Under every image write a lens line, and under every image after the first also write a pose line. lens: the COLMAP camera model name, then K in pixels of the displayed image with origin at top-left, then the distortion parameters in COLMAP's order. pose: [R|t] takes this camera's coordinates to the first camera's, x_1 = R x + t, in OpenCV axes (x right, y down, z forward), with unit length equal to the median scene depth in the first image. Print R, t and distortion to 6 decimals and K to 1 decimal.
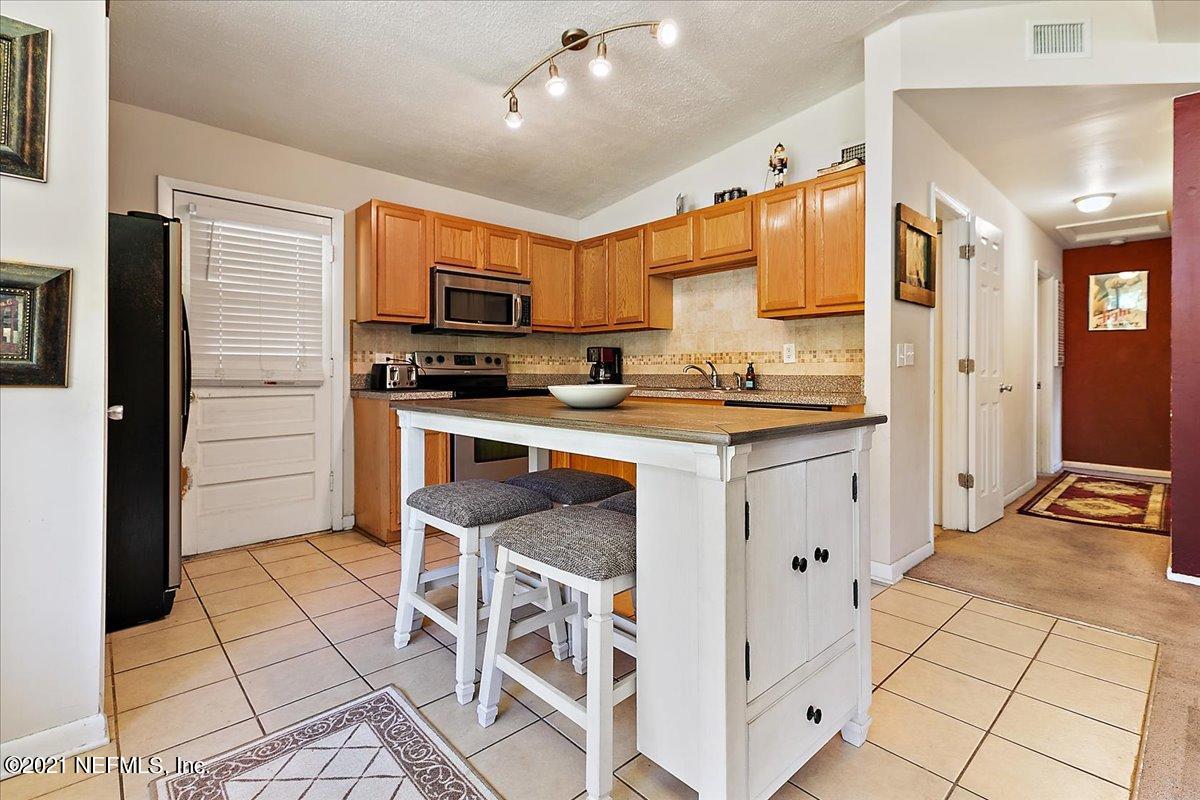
lens RADIAL K [[560.6, 0, 604.0], [0, 560.6, 370.0], [0, 0, 1]] dist [0.000302, -0.000038]
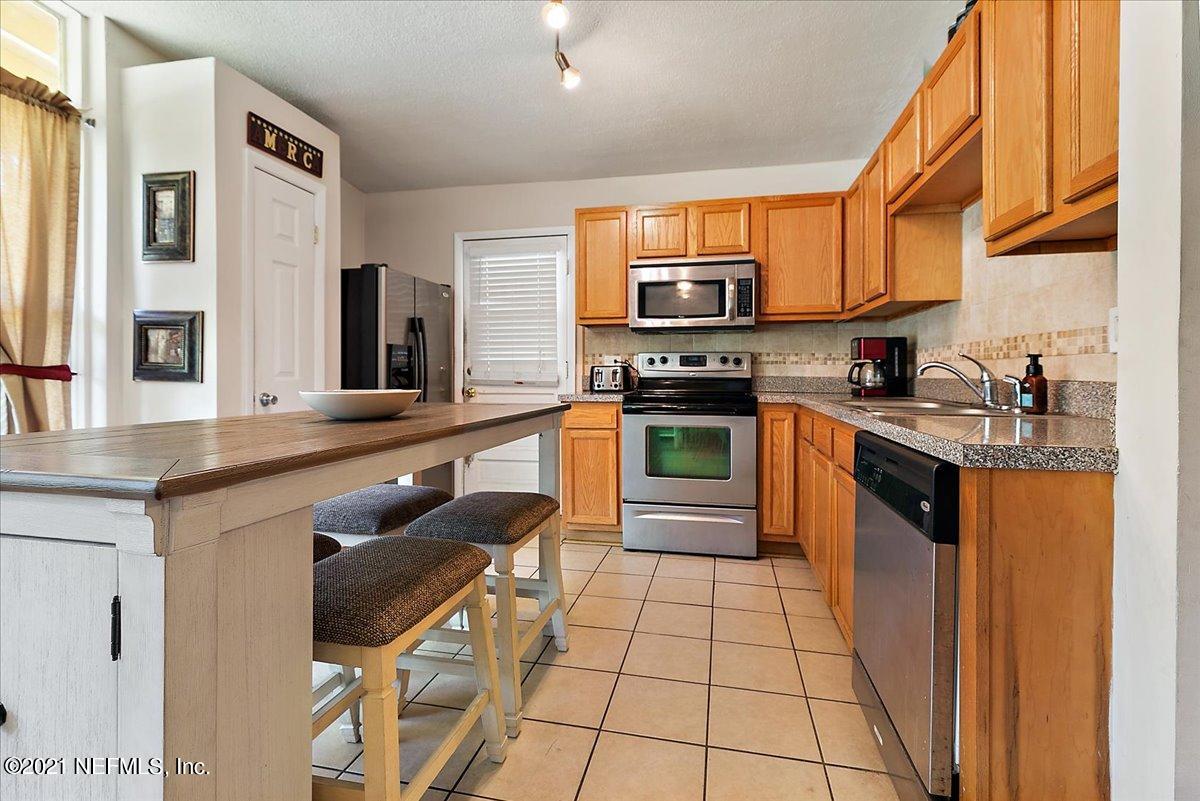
lens RADIAL K [[535.7, 0, 603.4], [0, 535.7, 374.4], [0, 0, 1]] dist [0.001436, 0.000148]
pose [[0.568380, 0.001695, -0.822764, 0.402548], [0.001721, 0.999993, 0.003249, 0.001242], [0.822764, -0.003263, 0.568374, 0.430948]]
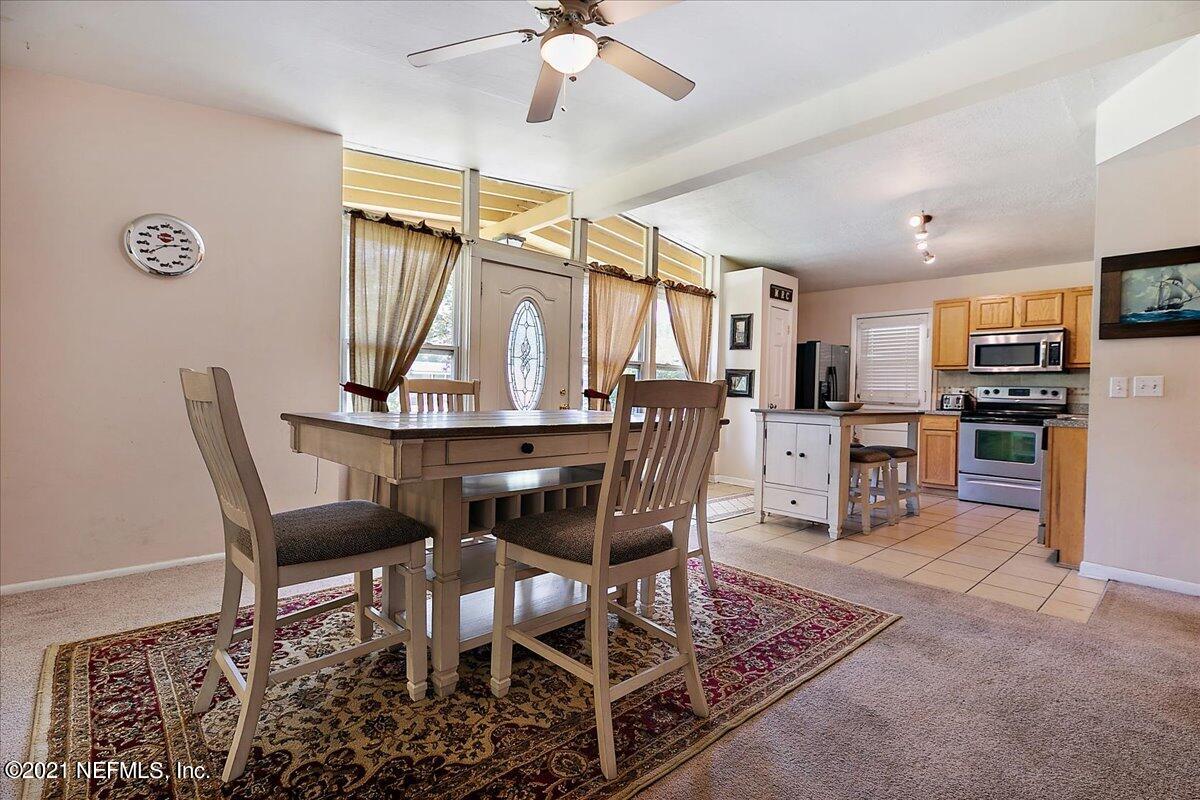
lens RADIAL K [[550.3, 0, 600.0], [0, 550.3, 400.0], [0, 0, 1]] dist [0.002114, 0.000284]
pose [[-0.007734, 0.013949, -0.999873, 1.215330], [-0.020146, 0.999698, 0.014102, 0.003544], [0.999767, 0.020252, -0.007451, -0.028105]]
